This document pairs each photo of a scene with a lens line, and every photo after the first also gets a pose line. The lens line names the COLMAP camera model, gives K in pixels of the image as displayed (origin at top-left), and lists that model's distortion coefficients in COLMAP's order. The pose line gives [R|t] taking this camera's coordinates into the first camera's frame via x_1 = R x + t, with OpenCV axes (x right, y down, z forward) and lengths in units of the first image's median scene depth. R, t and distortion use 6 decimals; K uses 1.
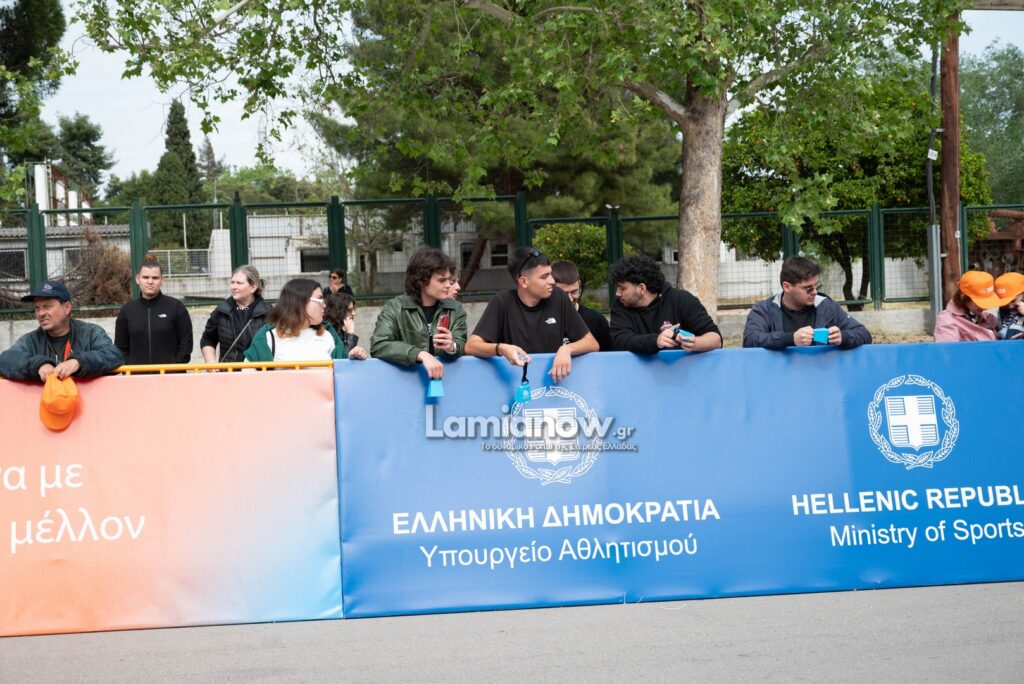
lens RADIAL K [[1528.3, 0, 506.4], [0, 1528.3, 360.8], [0, 0, 1]] dist [0.010481, 0.000000]
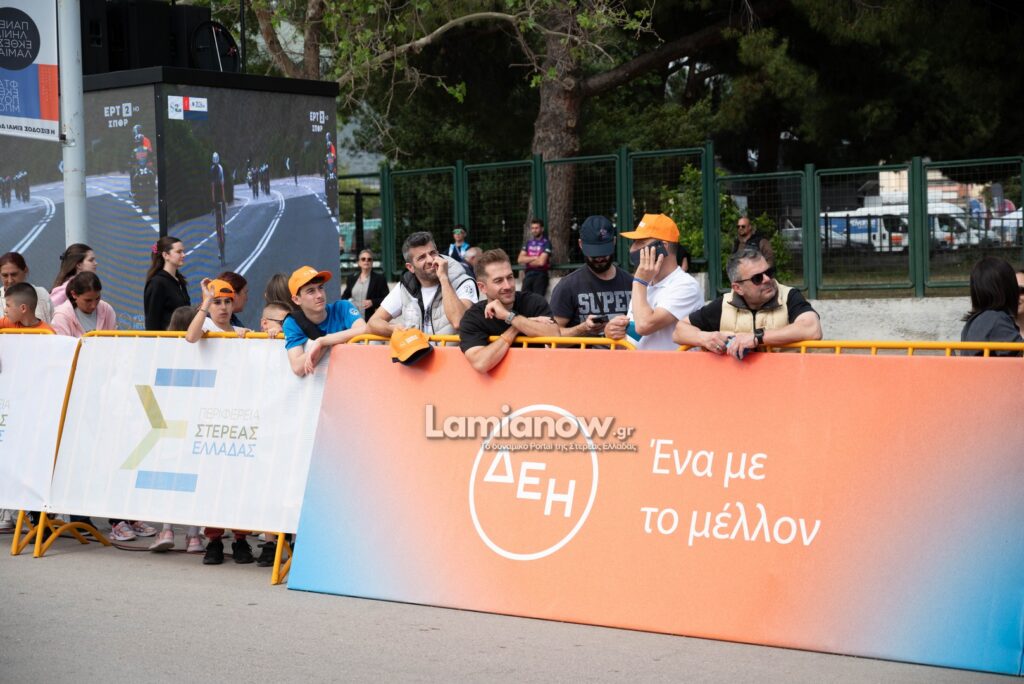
lens RADIAL K [[2111.2, 0, 495.4], [0, 2111.2, 347.2], [0, 0, 1]] dist [0.030288, 0.000000]
pose [[0.651080, 0.035700, -0.758169, 0.487449], [-0.031328, 0.999306, 0.020151, -0.011651], [0.758362, 0.010632, 0.651747, 0.089468]]
